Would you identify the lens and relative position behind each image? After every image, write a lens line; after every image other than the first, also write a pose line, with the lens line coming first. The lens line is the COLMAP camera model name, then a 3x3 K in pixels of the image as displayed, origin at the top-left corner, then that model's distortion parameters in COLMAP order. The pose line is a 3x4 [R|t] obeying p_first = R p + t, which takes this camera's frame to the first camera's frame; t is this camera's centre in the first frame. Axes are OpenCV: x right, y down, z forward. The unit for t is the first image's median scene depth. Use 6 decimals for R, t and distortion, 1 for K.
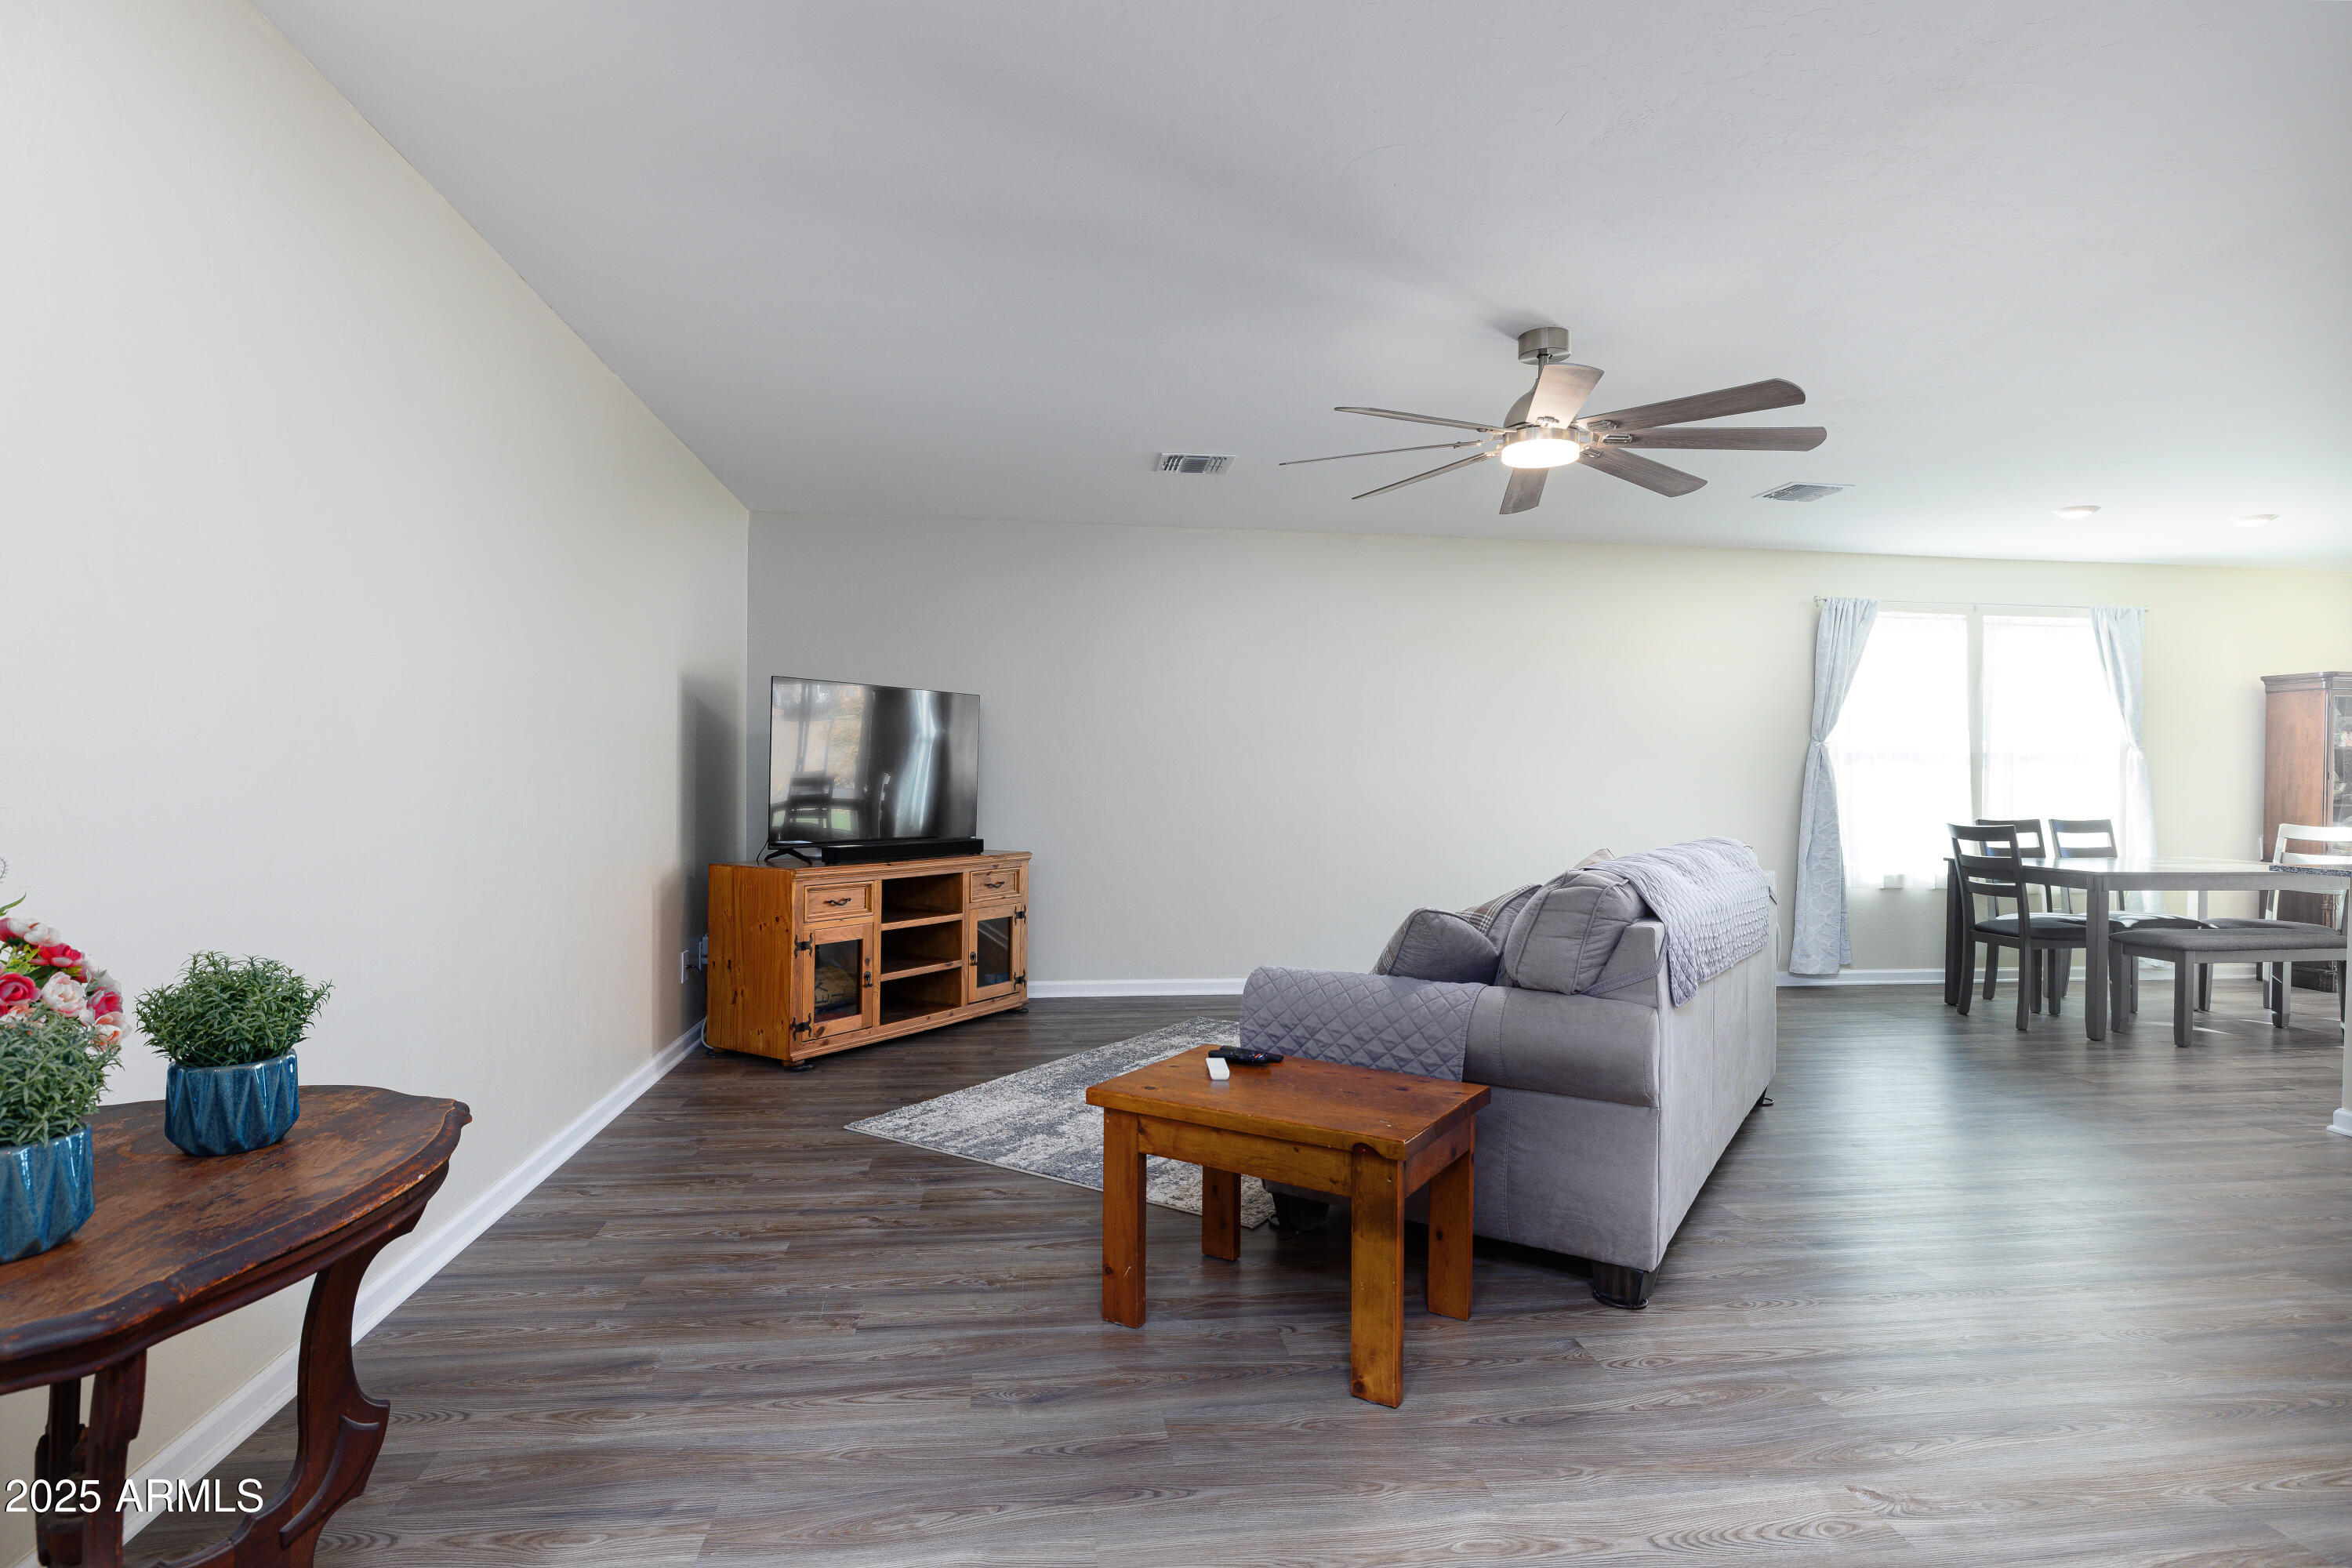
lens RADIAL K [[1225.9, 0, 1162.4], [0, 1225.9, 782.6], [0, 0, 1]] dist [-0.003096, -0.000363]
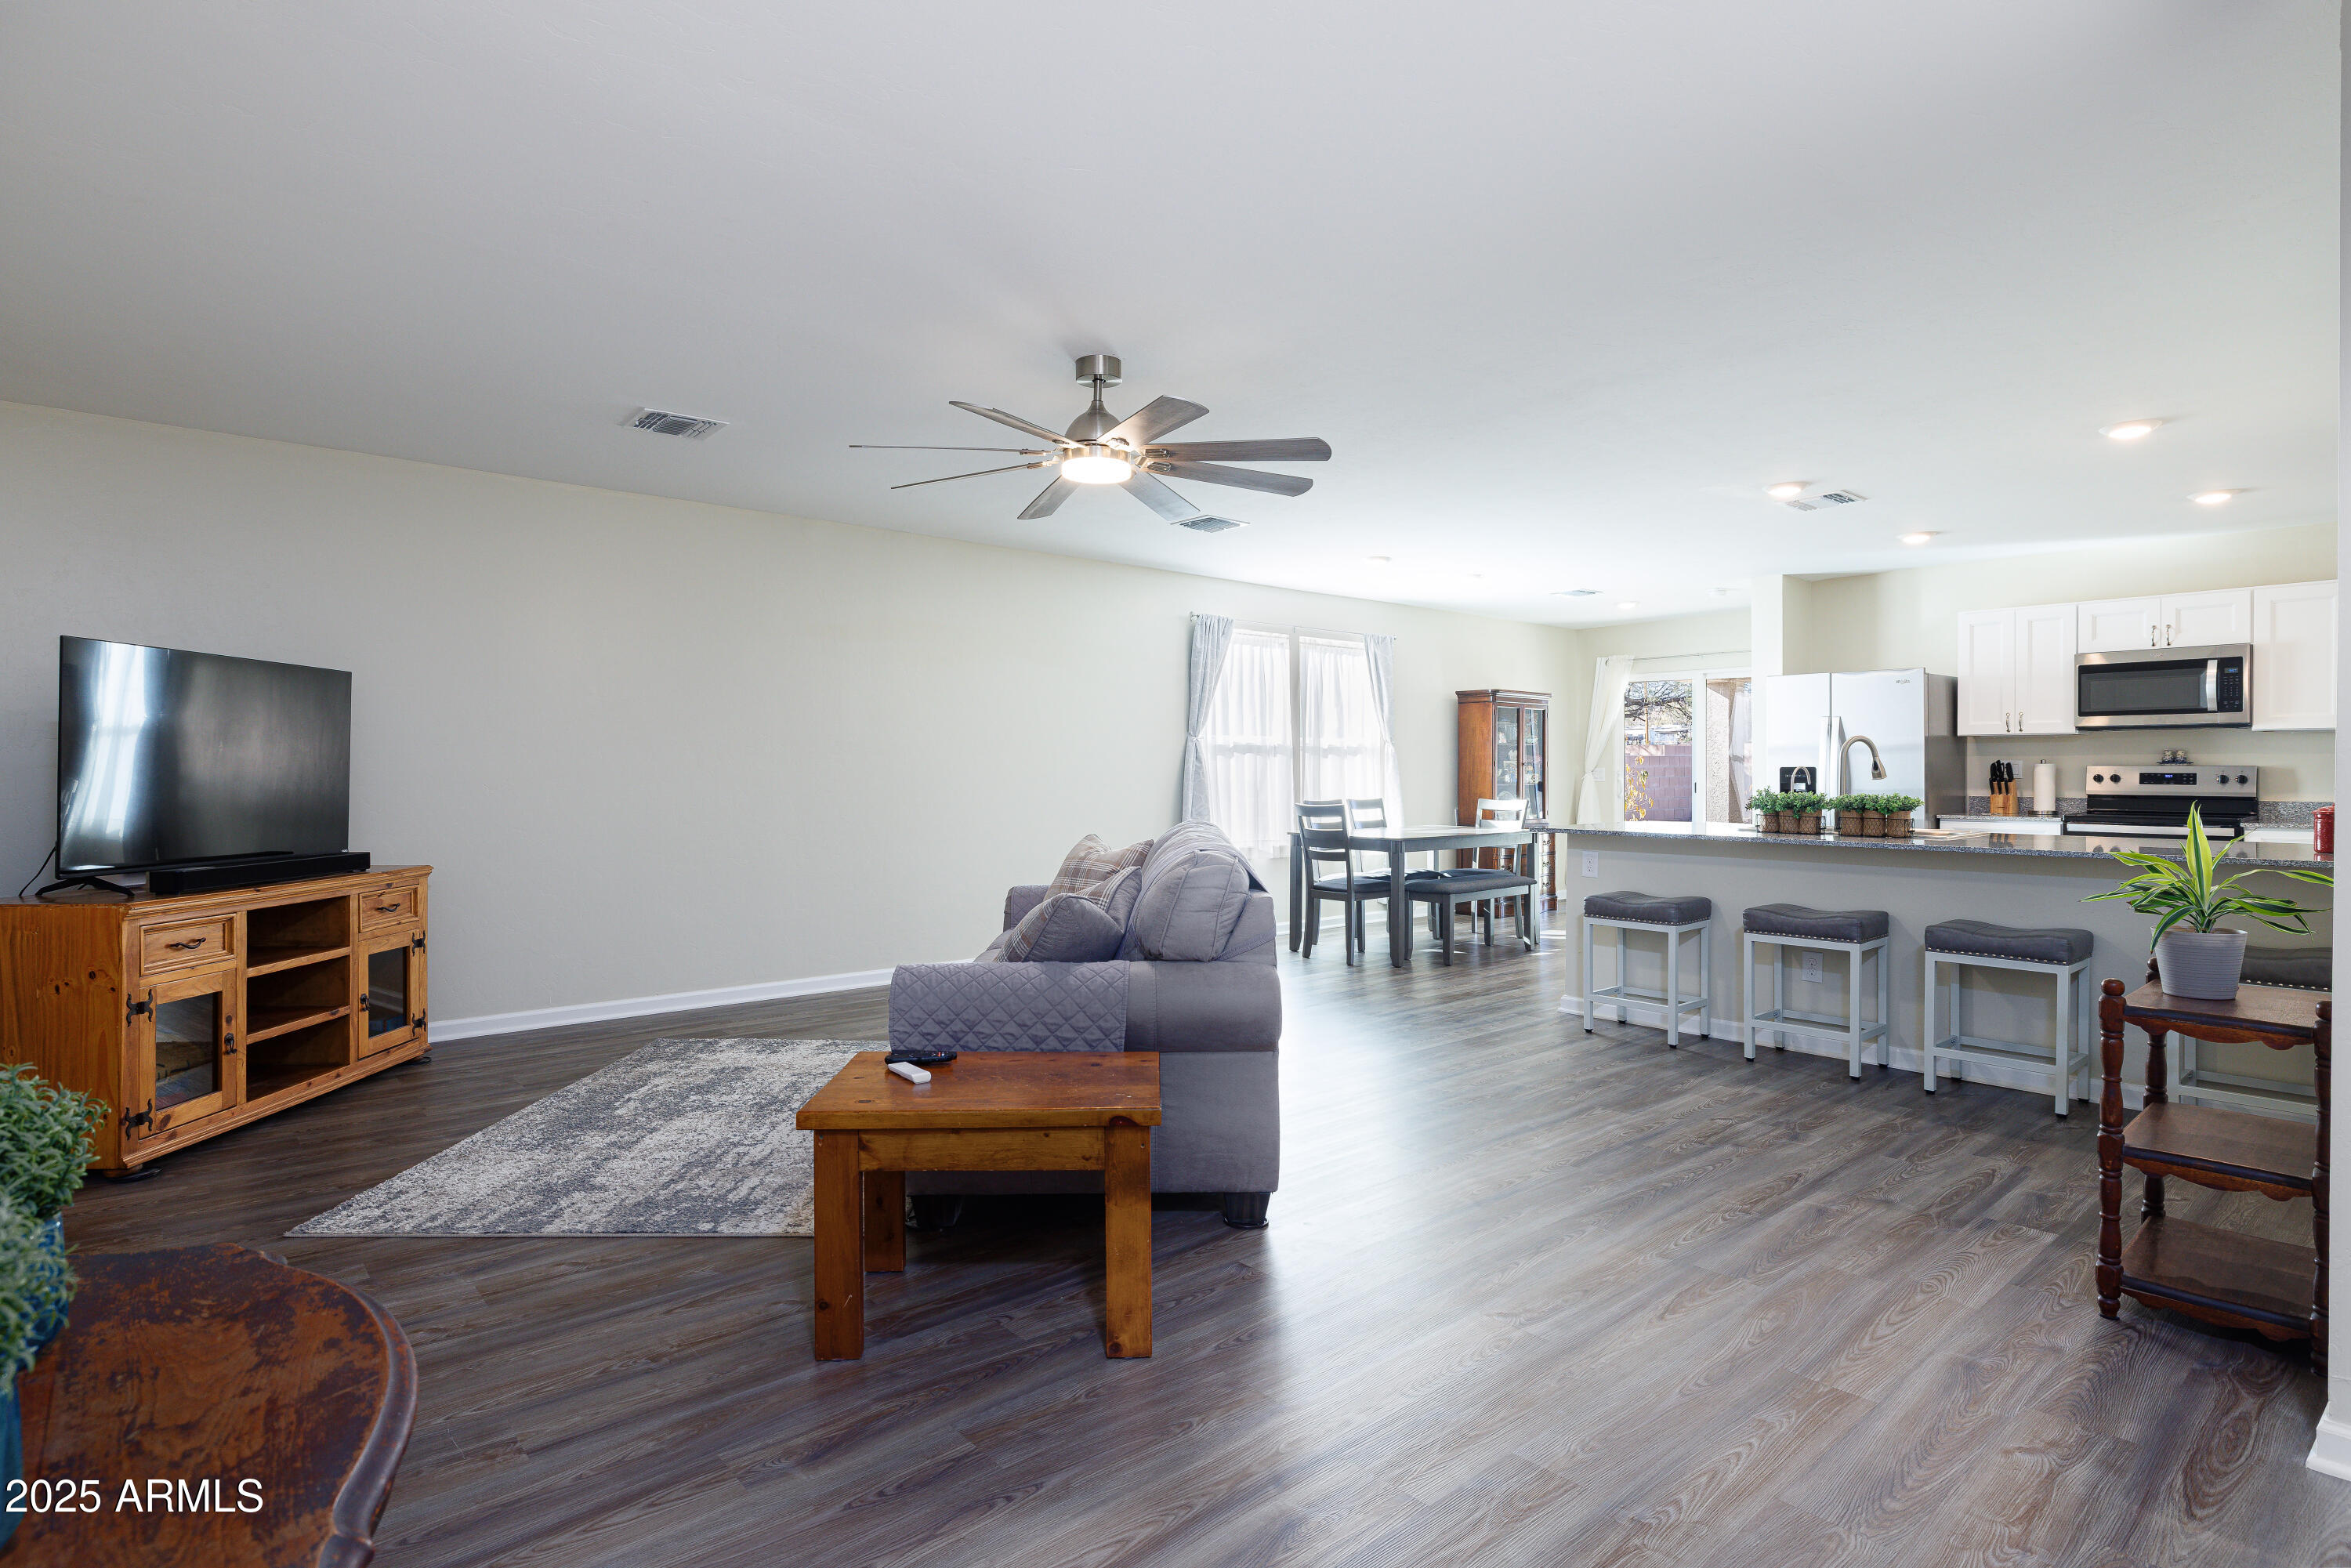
lens RADIAL K [[1225.4, 0, 1191.2], [0, 1225.4, 780.4], [0, 0, 1]] dist [-0.003096, -0.000363]
pose [[0.828626, -0.013448, 0.559641, -0.168720], [0.011295, 0.999910, 0.007303, -0.001039], [-0.559689, 0.000270, 0.828703, 0.040618]]
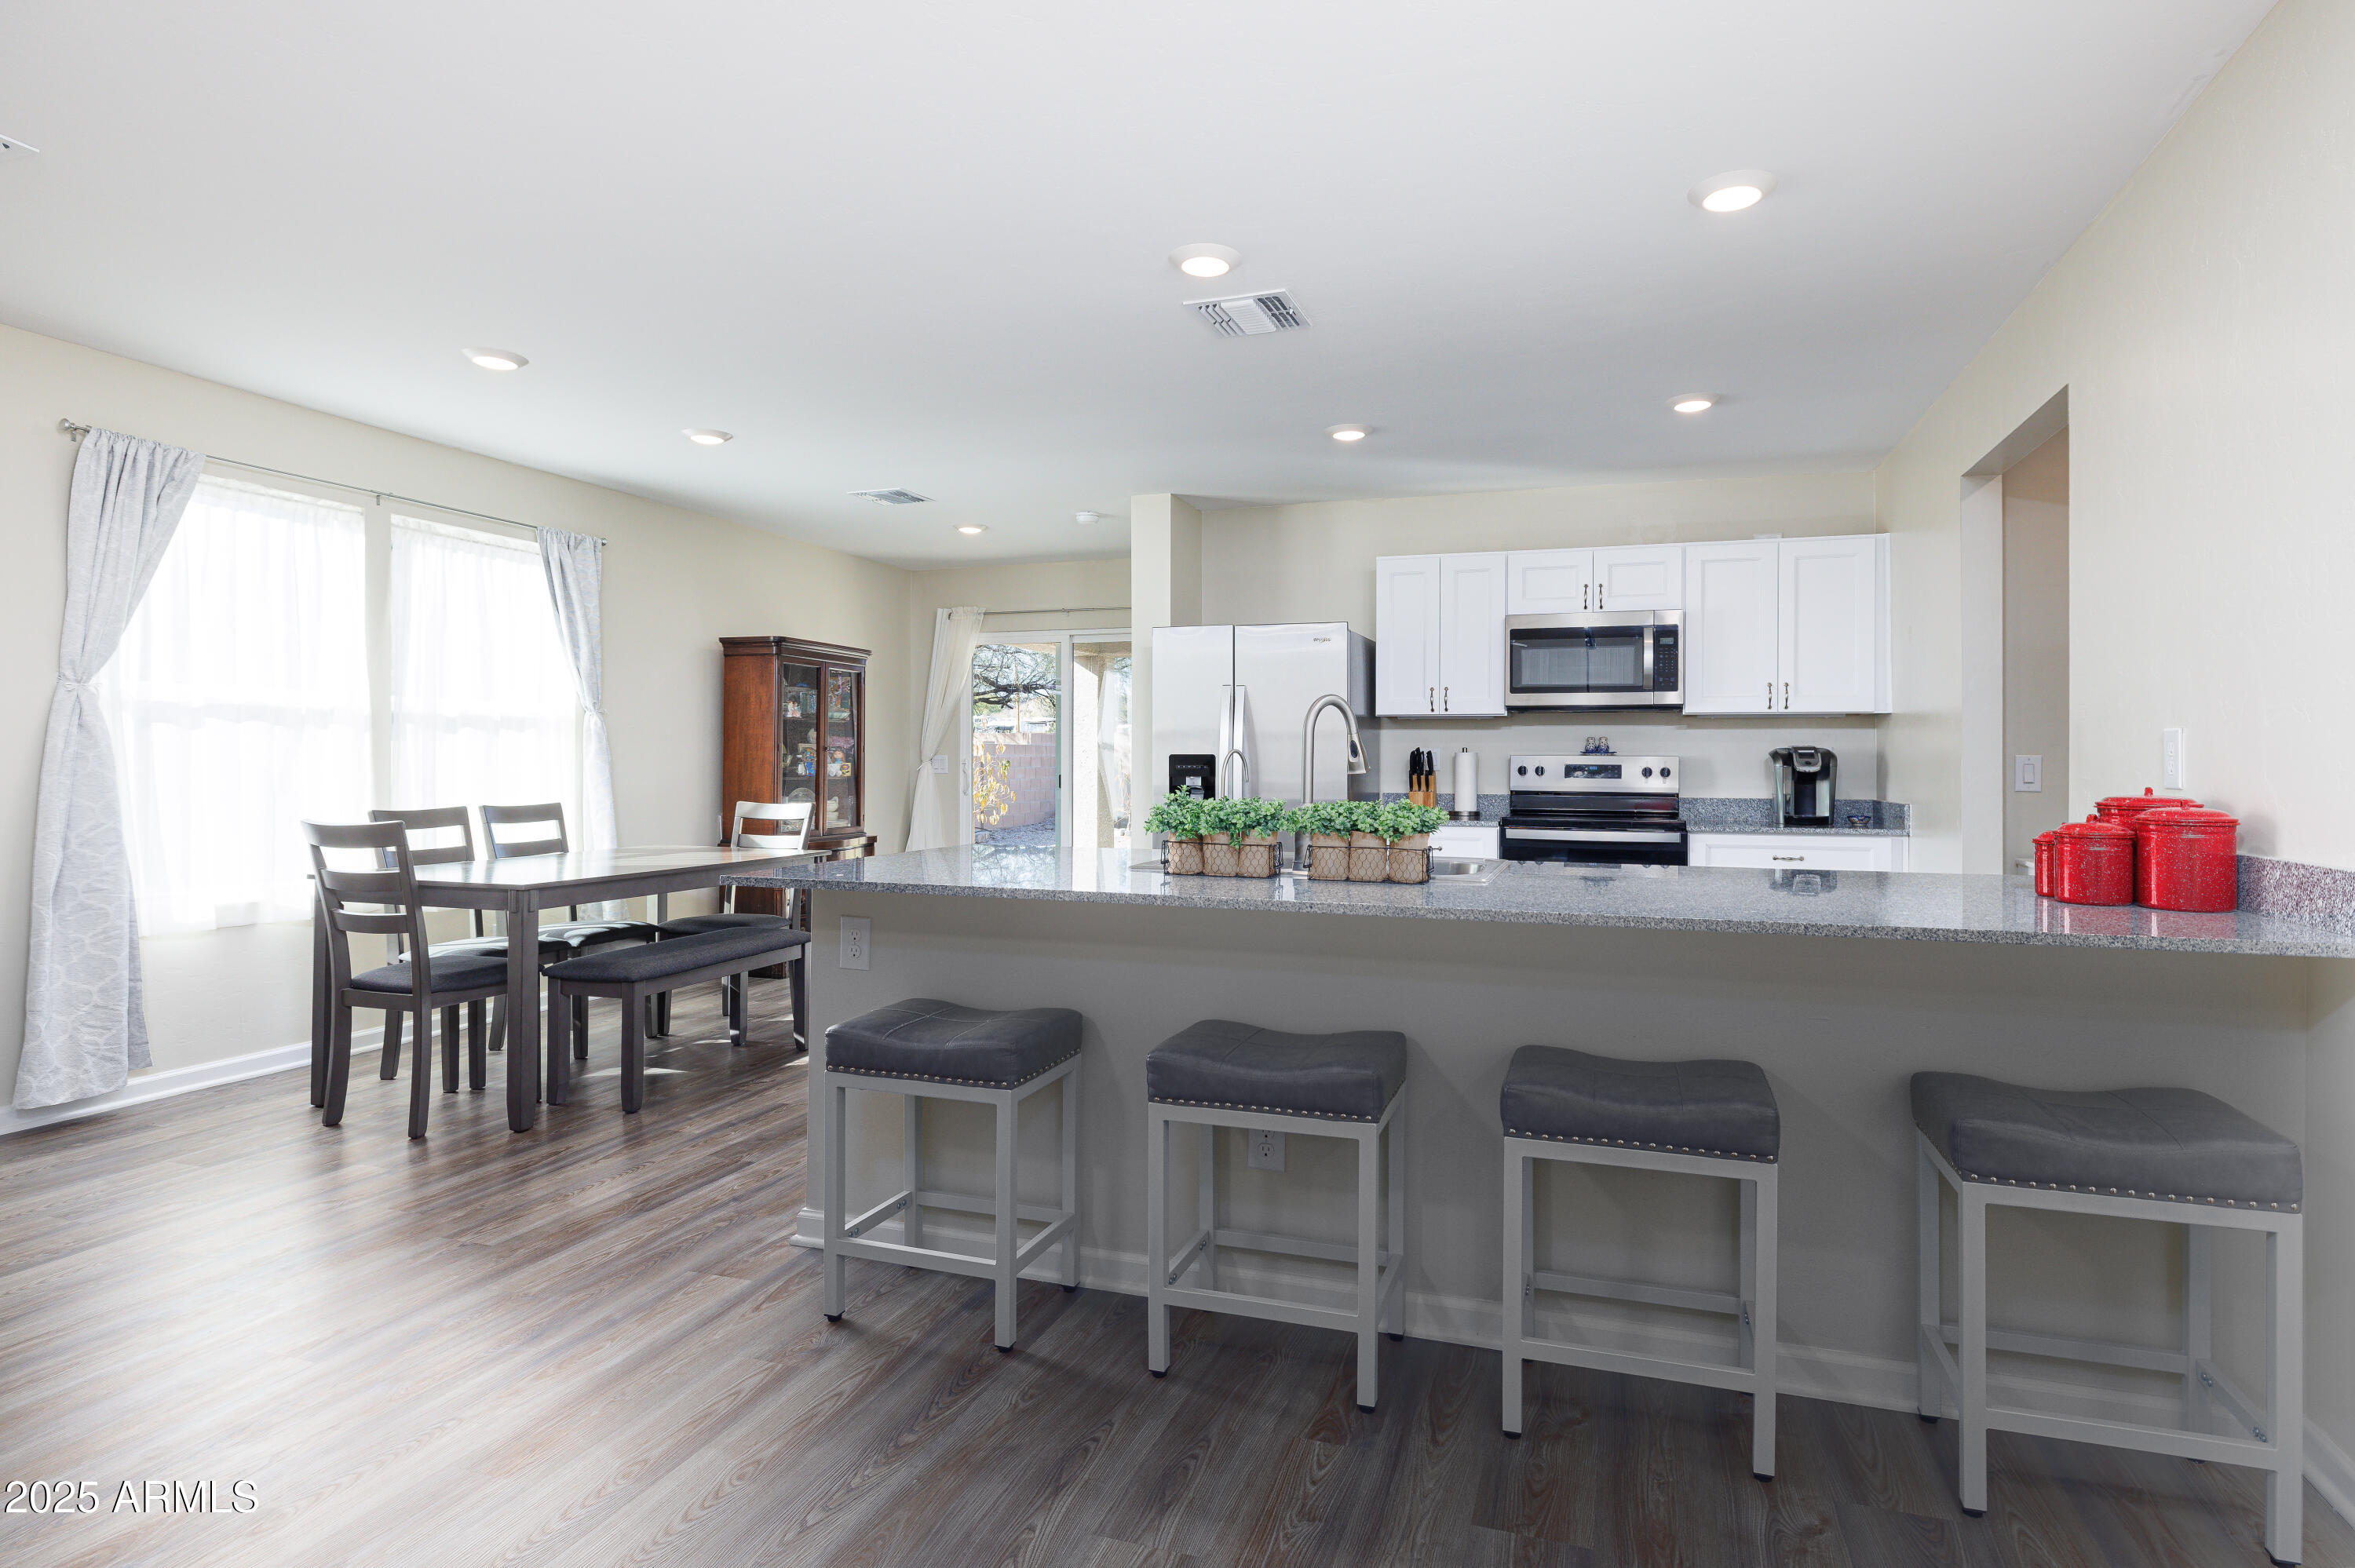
lens RADIAL K [[1227.3, 0, 1246.5], [0, 1227.3, 754.3], [0, 0, 1]] dist [-0.003096, -0.000363]
pose [[0.423691, -0.000502, 0.905807, 0.348062], [0.004885, 0.999987, -0.001731, 0.004094], [-0.905794, 0.005158, 0.423688, 0.379172]]
